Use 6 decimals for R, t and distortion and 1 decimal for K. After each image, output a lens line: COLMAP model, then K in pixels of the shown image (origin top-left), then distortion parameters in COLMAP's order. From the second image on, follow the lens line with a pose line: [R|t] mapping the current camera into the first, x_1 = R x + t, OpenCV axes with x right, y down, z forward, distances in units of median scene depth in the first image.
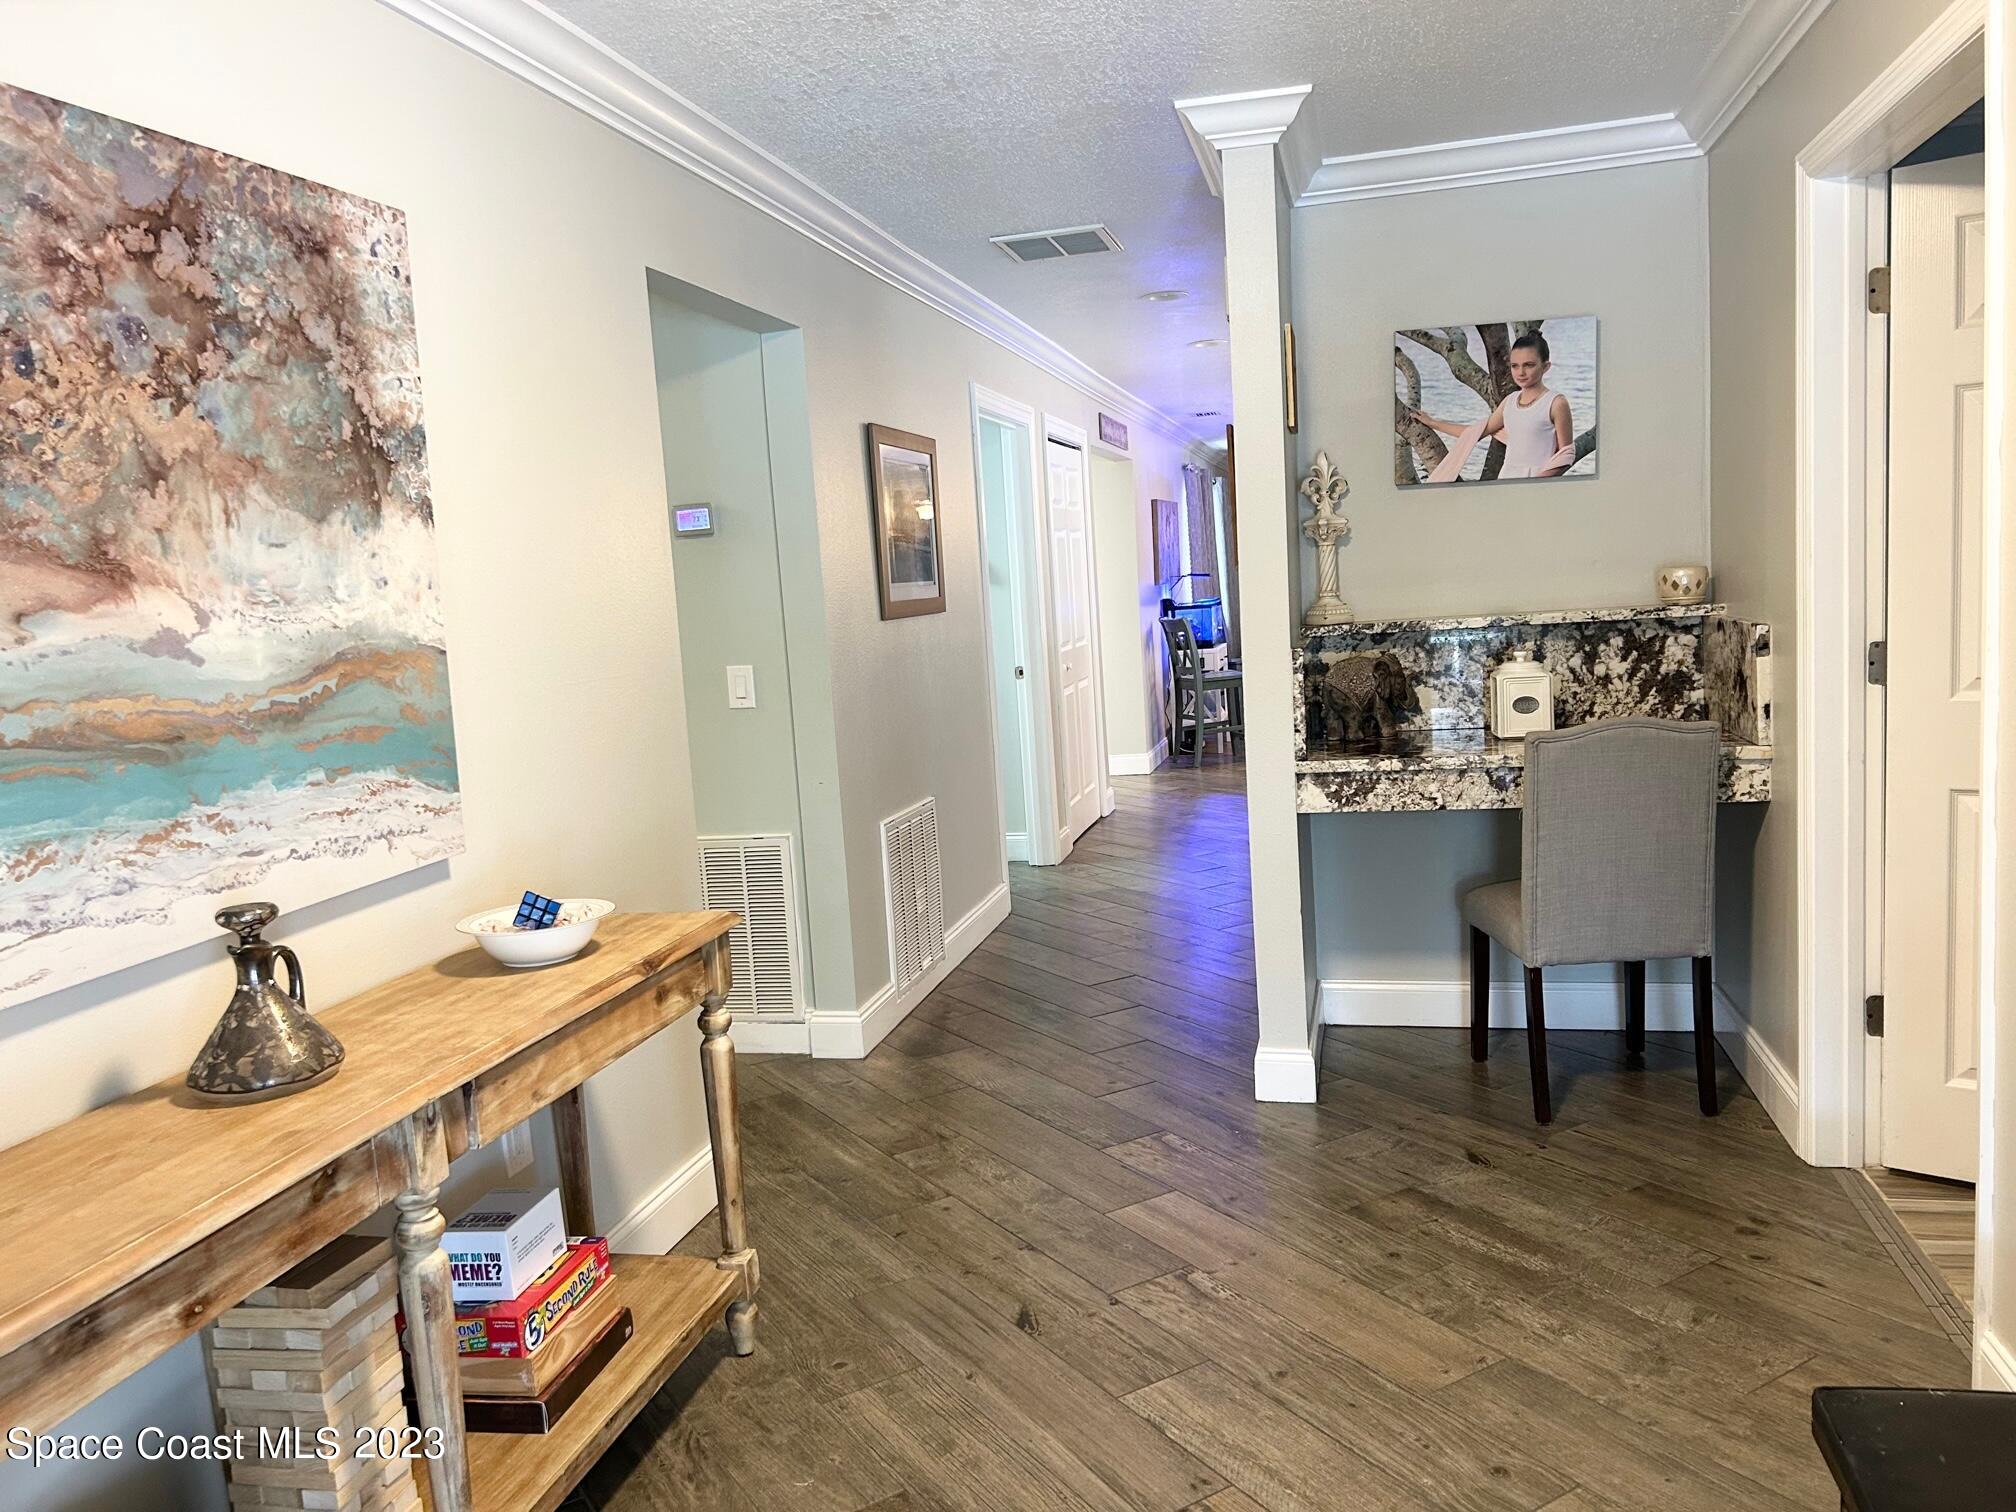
lens RADIAL K [[1527.1, 0, 1010.9], [0, 1527.1, 757.8], [0, 0, 1]] dist [-0.000541, -0.008496]
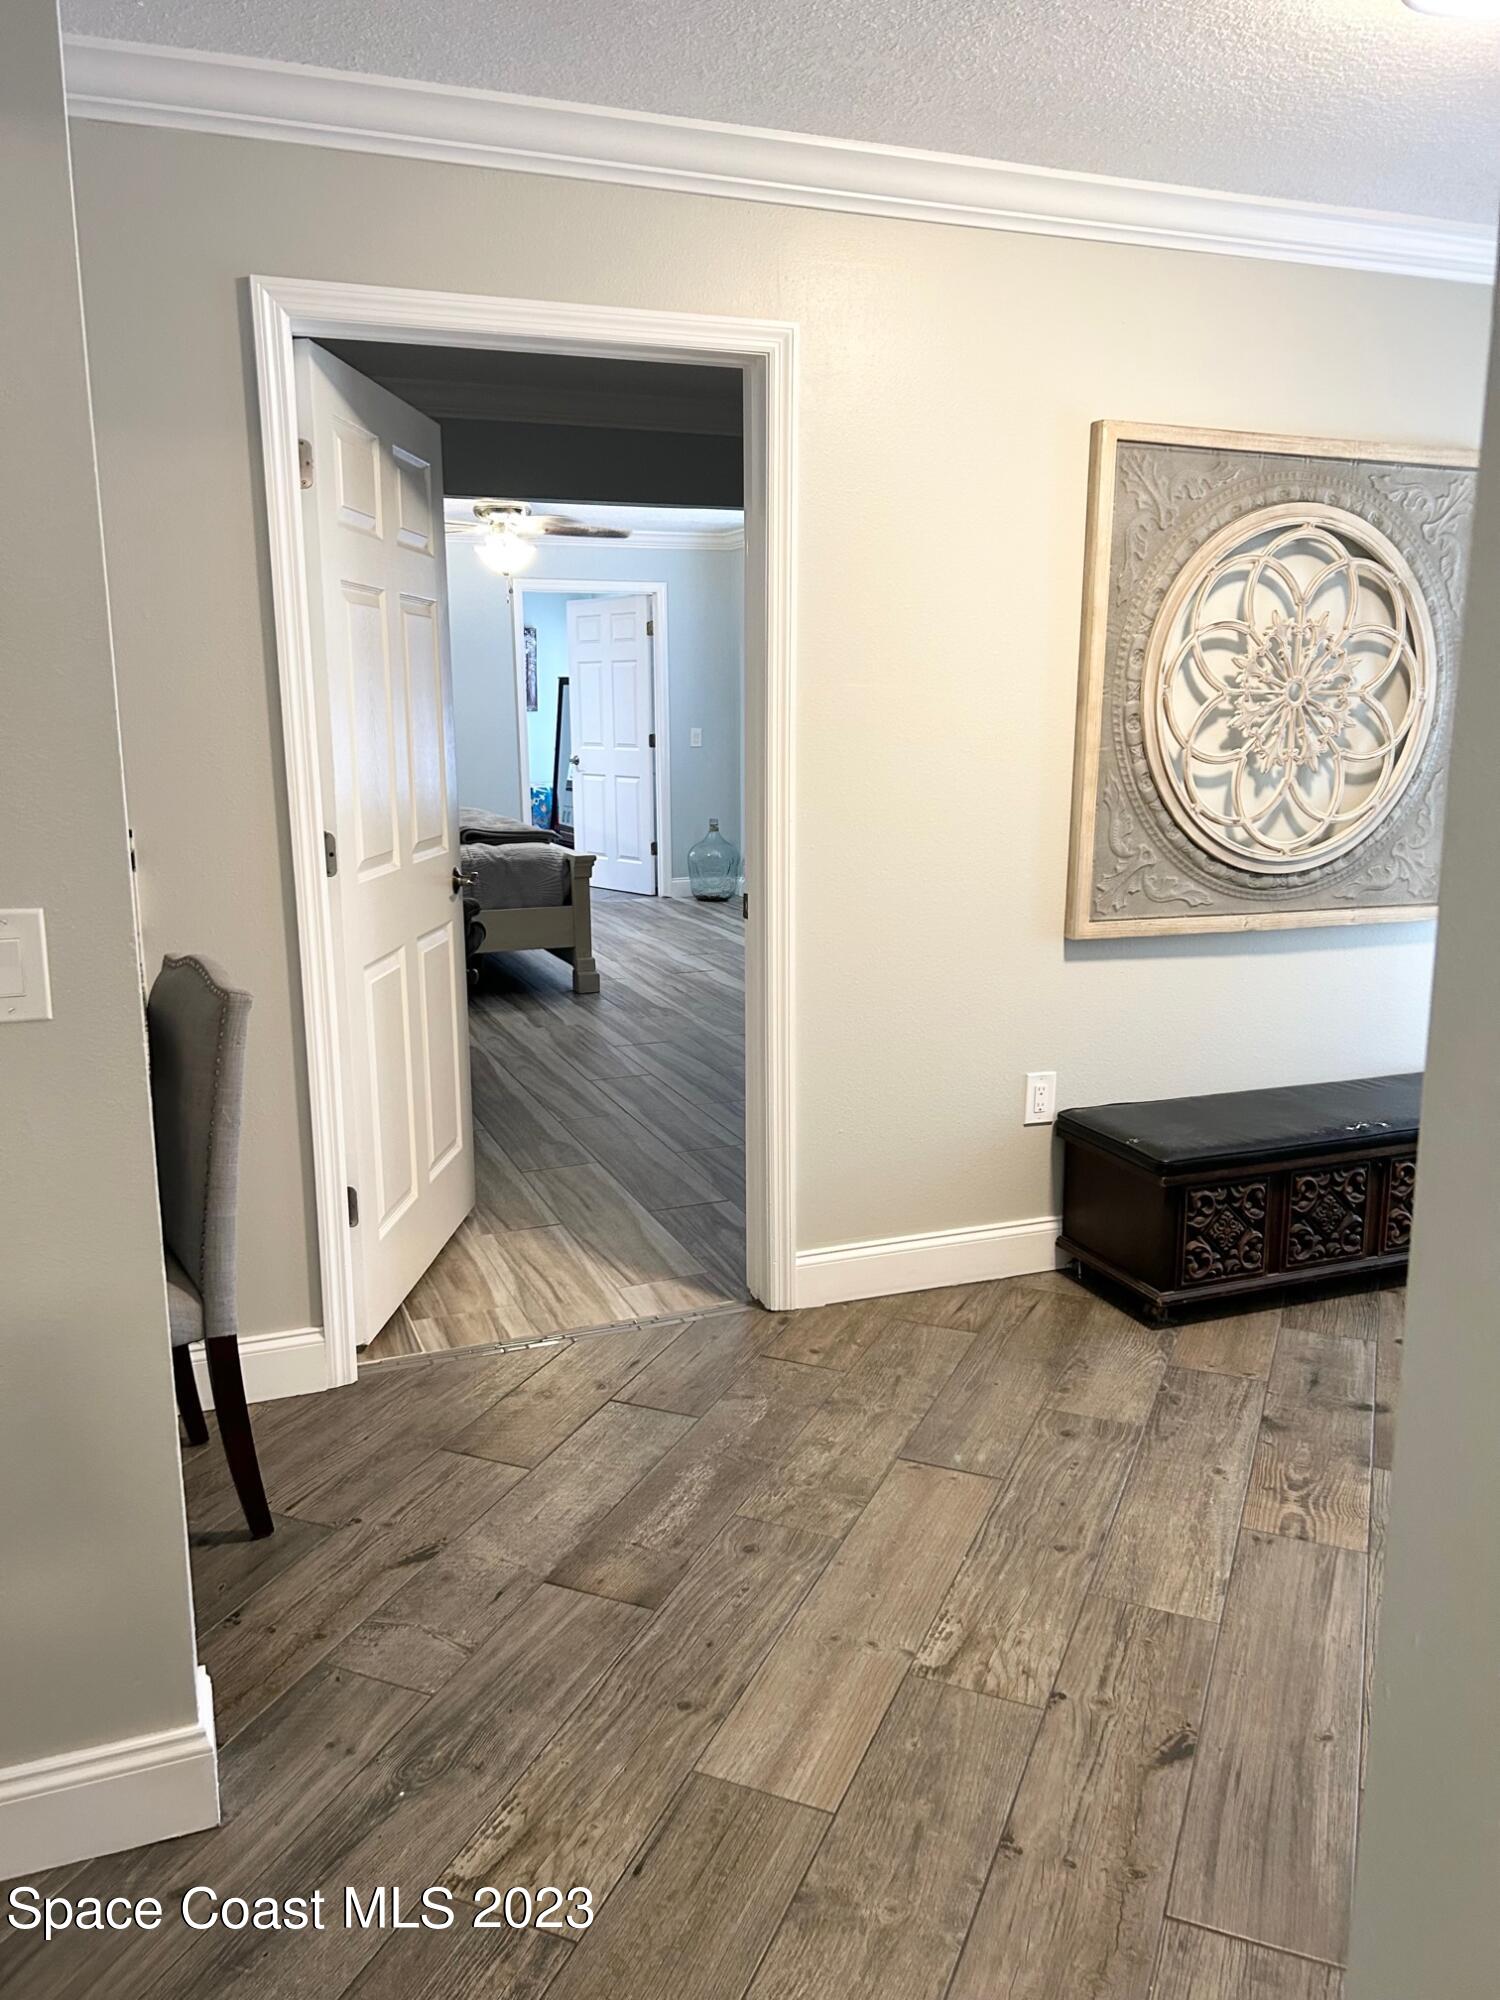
lens RADIAL K [[1515.0, 0, 748.0], [0, 1515.0, 998.9], [0, 0, 1]] dist [-0.000541, -0.008496]
pose [[-0.572772, -0.099657, 0.813634, -0.403754], [0.138766, 0.966468, 0.216064, -0.148909], [-0.807884, 0.236660, -0.539737, 1.413888]]
